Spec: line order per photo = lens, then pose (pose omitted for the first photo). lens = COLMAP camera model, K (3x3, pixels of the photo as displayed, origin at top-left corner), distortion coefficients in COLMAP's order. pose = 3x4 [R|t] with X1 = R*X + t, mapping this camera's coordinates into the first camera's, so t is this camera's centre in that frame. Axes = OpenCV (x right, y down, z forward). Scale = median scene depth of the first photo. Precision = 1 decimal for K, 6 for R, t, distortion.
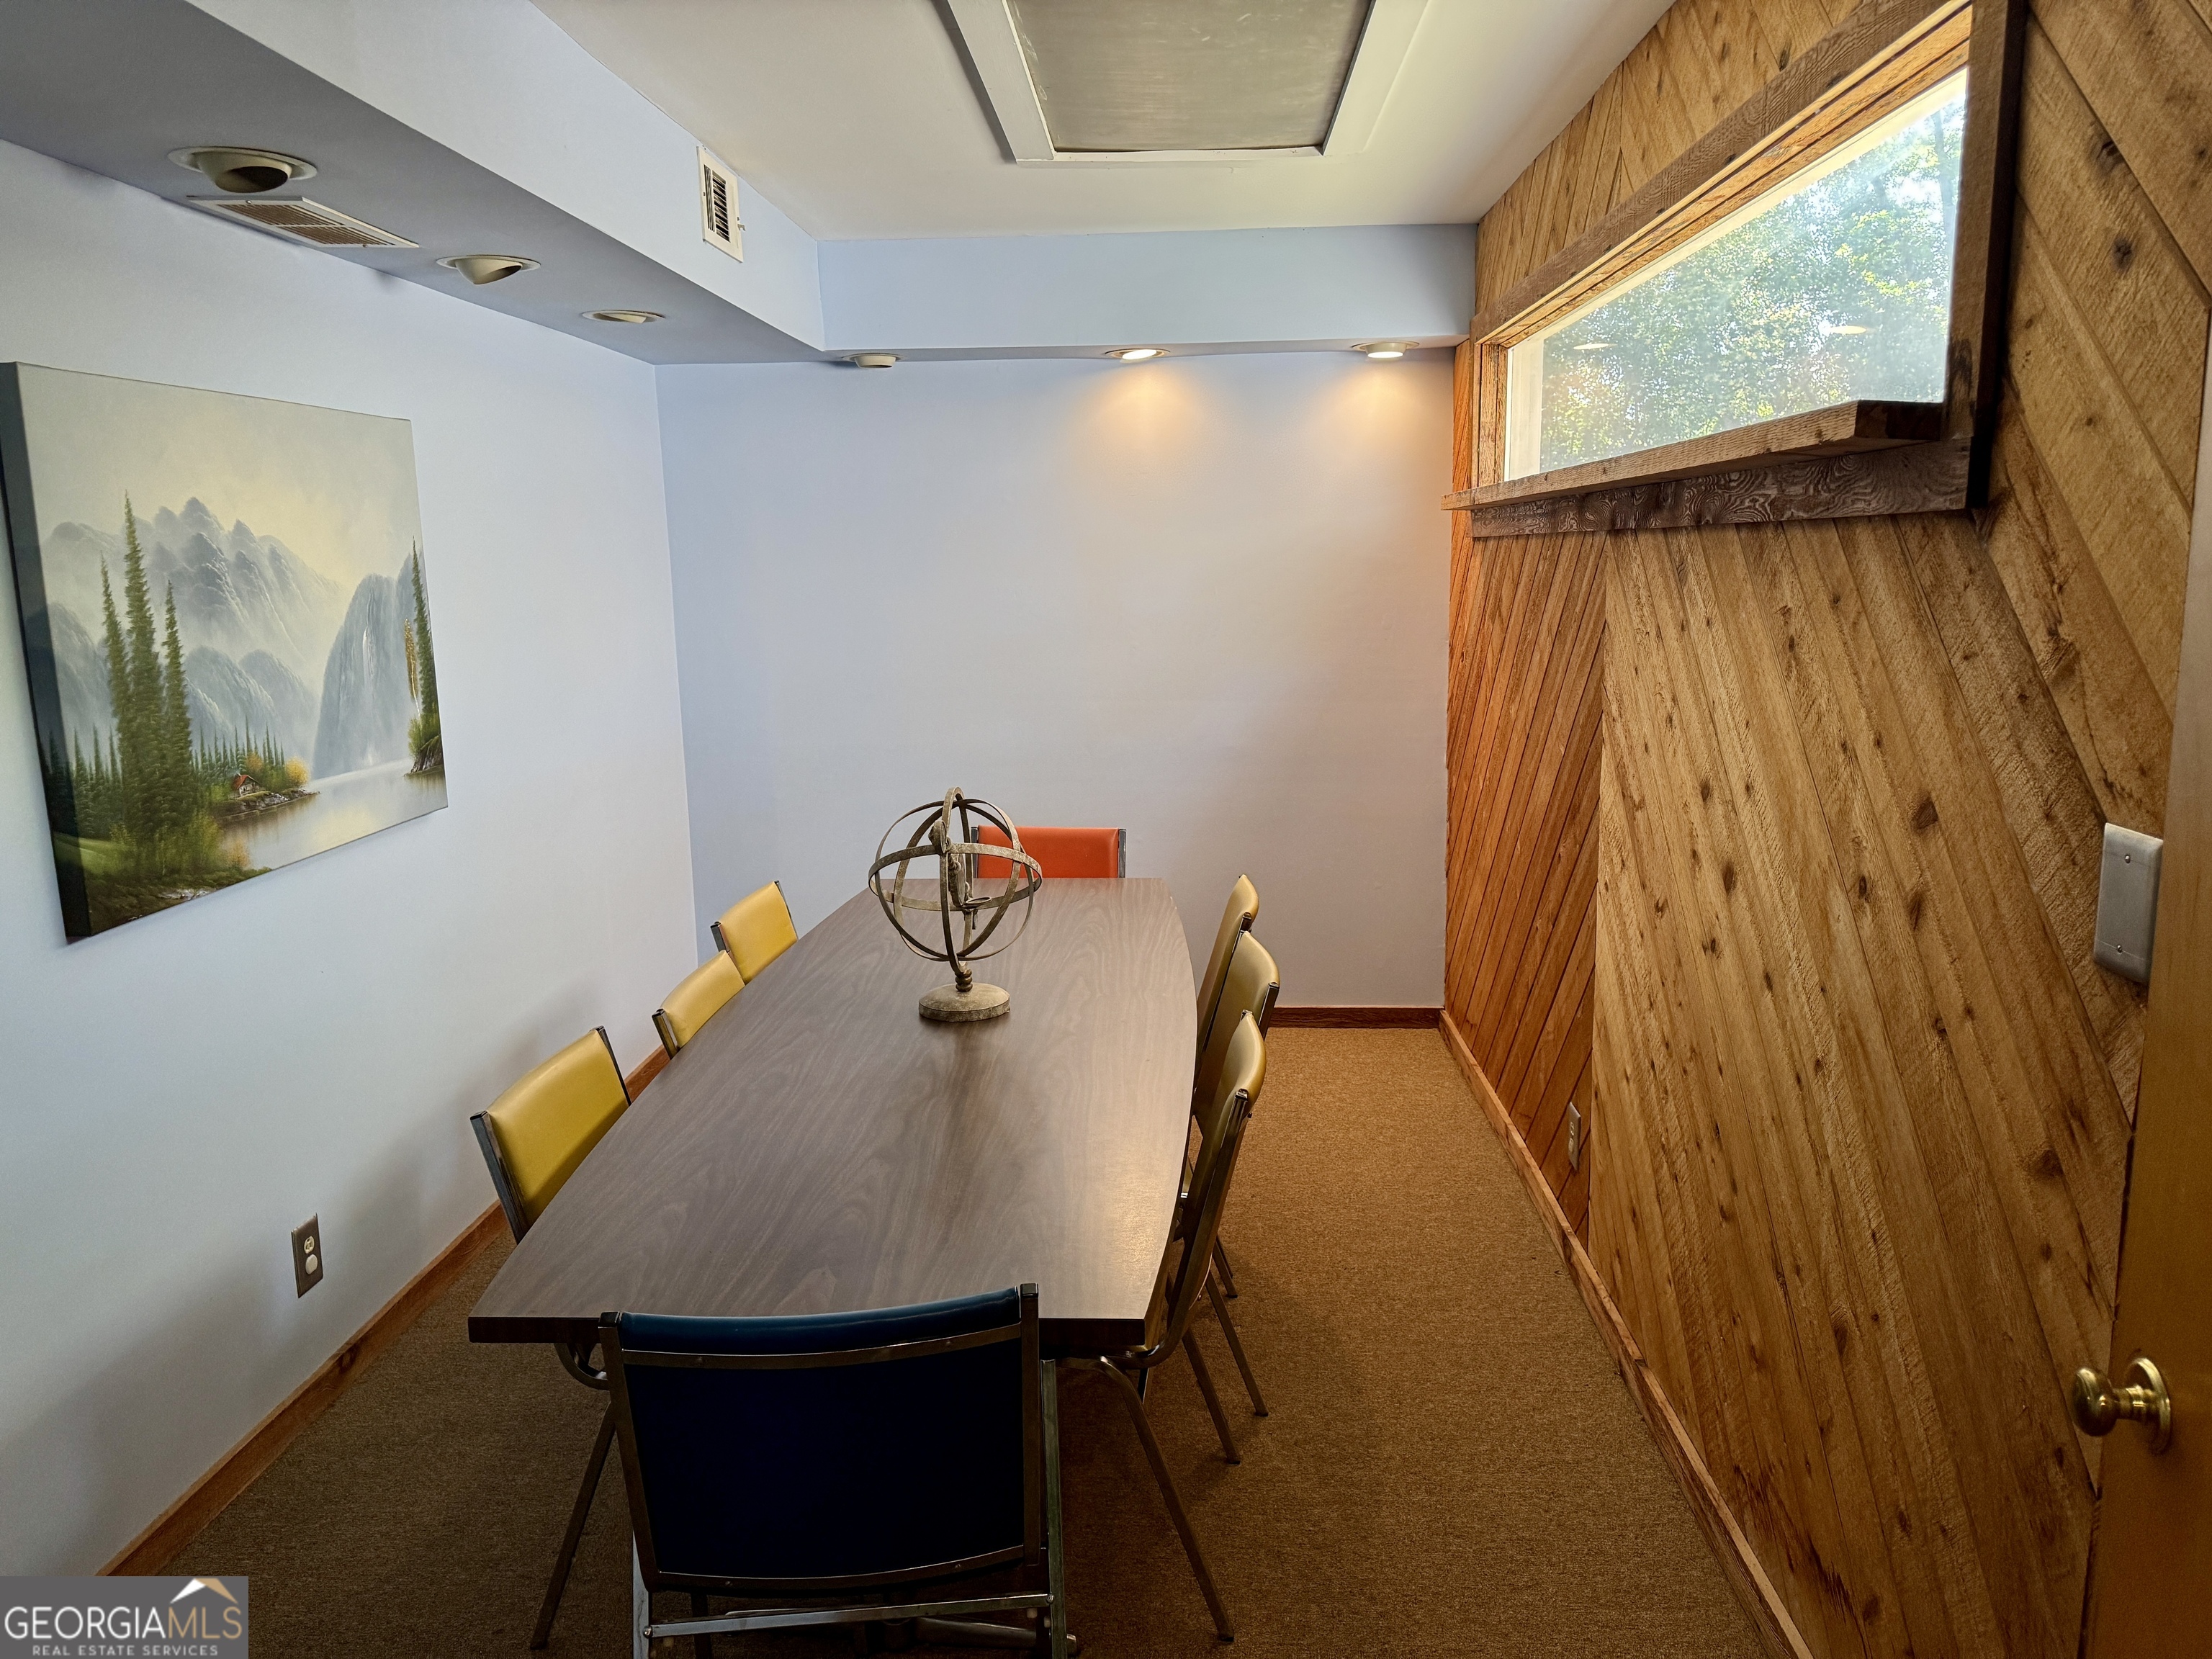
lens RADIAL K [[1551.3, 0, 1106.0], [0, 1551.3, 829.5], [0, 0, 1]] dist [0.065264, -0.000145]
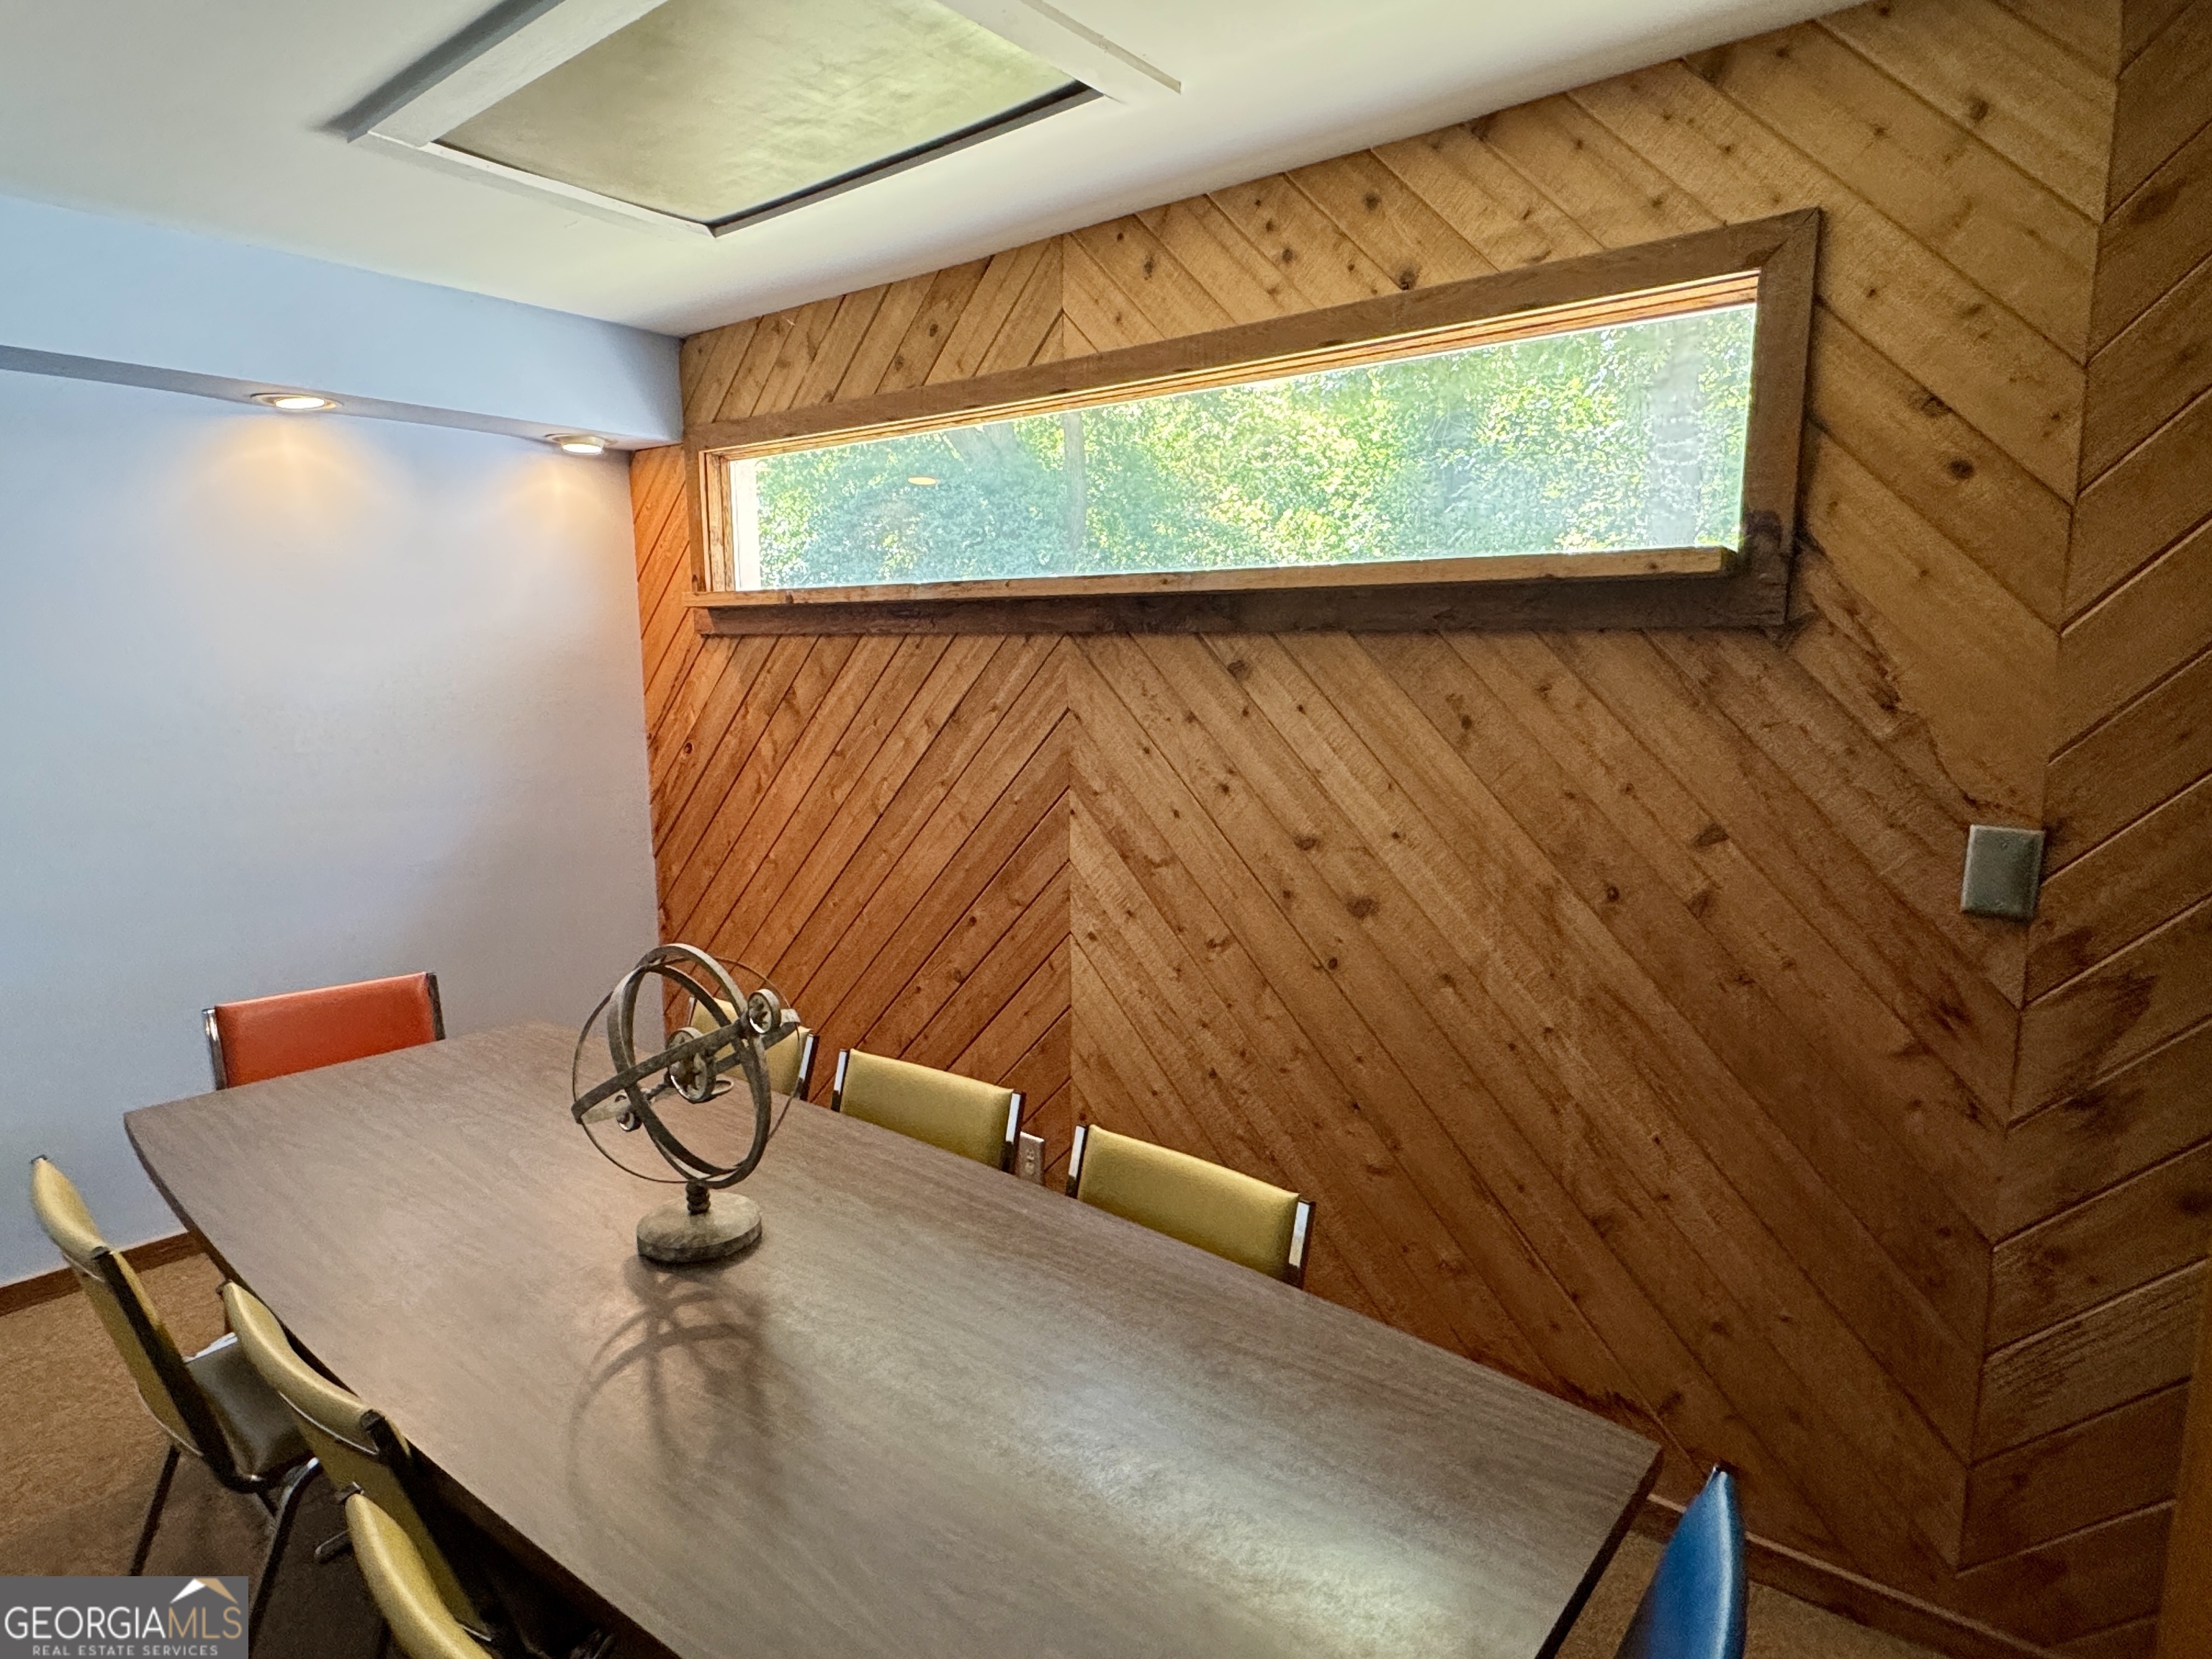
lens RADIAL K [[1248.1, 0, 1106.0], [0, 1248.1, 829.5], [0, 0, 1]] dist [-0.002544, 0.000316]
pose [[0.598410, -0.097826, 0.795195, -0.297458], [0.128180, 0.991423, 0.025506, -0.048008], [-0.790870, 0.086664, 0.605817, 0.312846]]
